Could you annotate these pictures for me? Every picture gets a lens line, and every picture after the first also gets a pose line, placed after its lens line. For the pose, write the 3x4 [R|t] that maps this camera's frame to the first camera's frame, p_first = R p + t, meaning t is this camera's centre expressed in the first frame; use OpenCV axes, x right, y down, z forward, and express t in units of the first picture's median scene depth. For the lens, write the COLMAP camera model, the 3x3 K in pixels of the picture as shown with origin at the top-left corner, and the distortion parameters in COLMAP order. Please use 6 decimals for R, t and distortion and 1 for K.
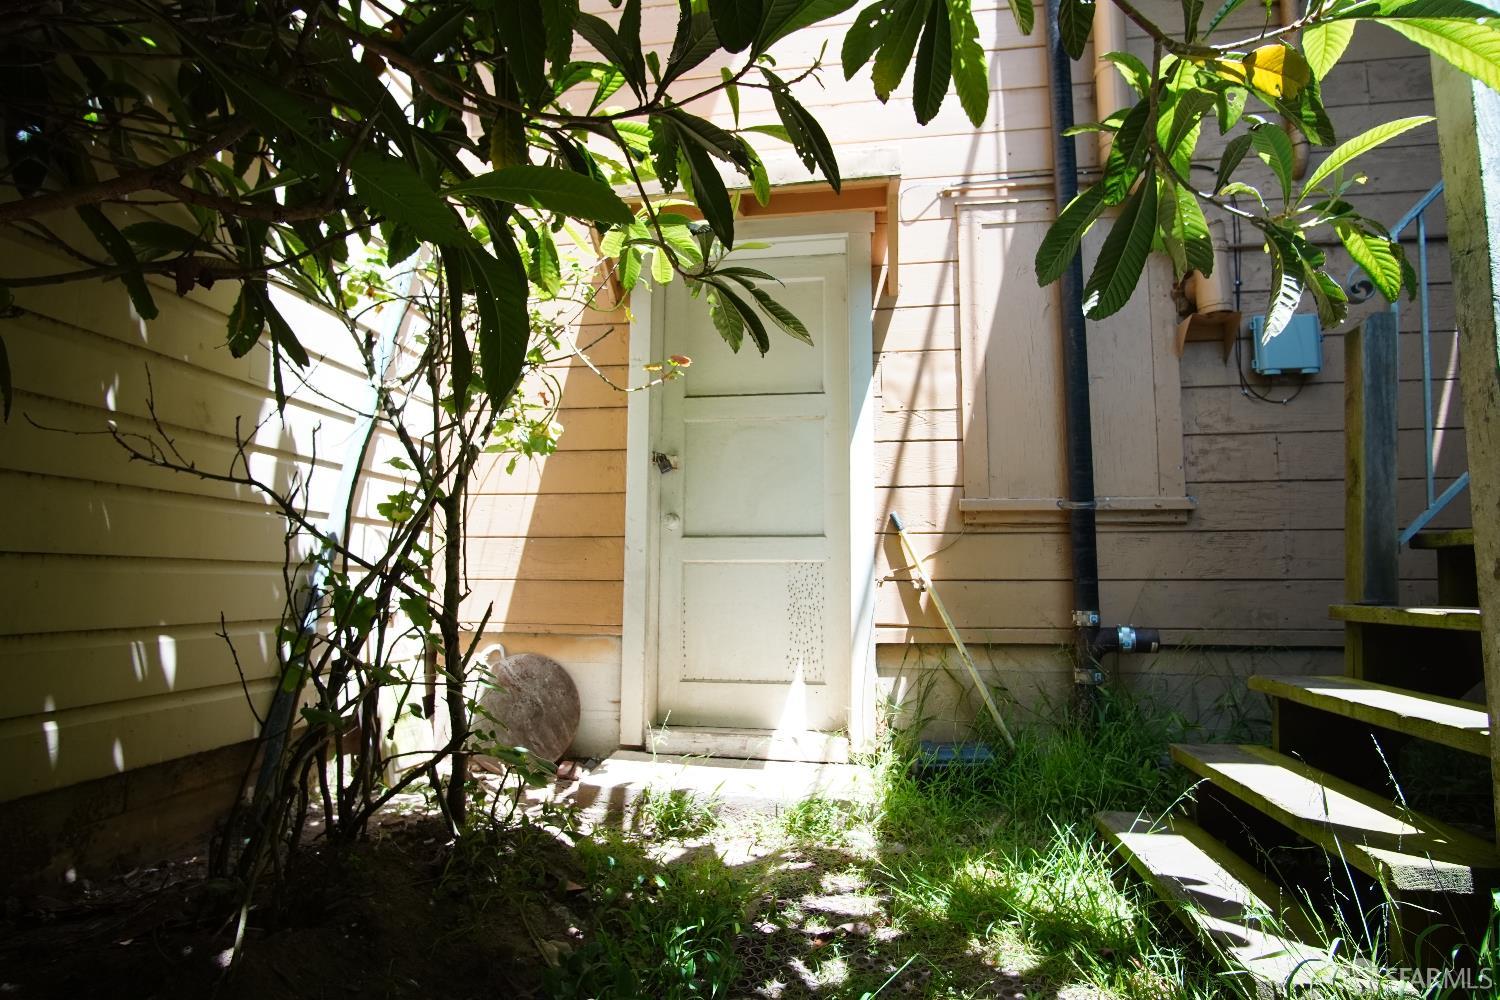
lens RADIAL K [[803.6, 0, 748.8], [0, 803.6, 505.7], [0, 0, 1]] dist [-0.034474, 0.008215]
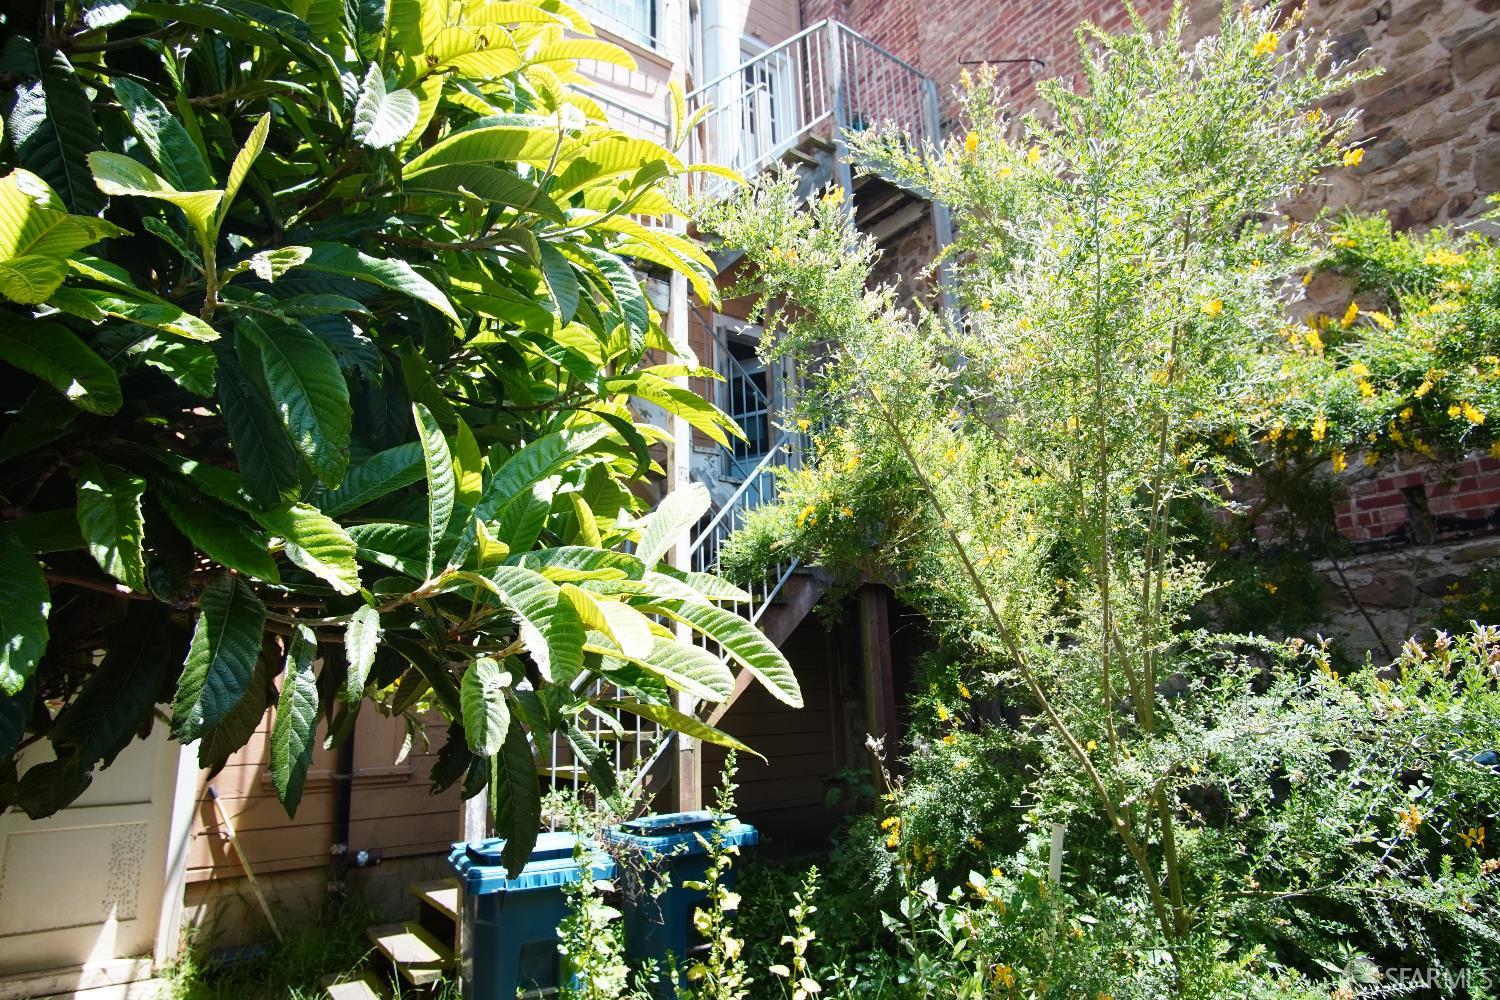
lens RADIAL K [[803.6, 0, 747.5], [0, 803.6, 498.8], [0, 0, 1]] dist [-0.034474, 0.008215]
pose [[0.713895, 0.143381, 0.685417, -0.188321], [-0.032570, 0.984553, -0.172033, -0.299271], [-0.699495, 0.100490, 0.707537, -0.774897]]
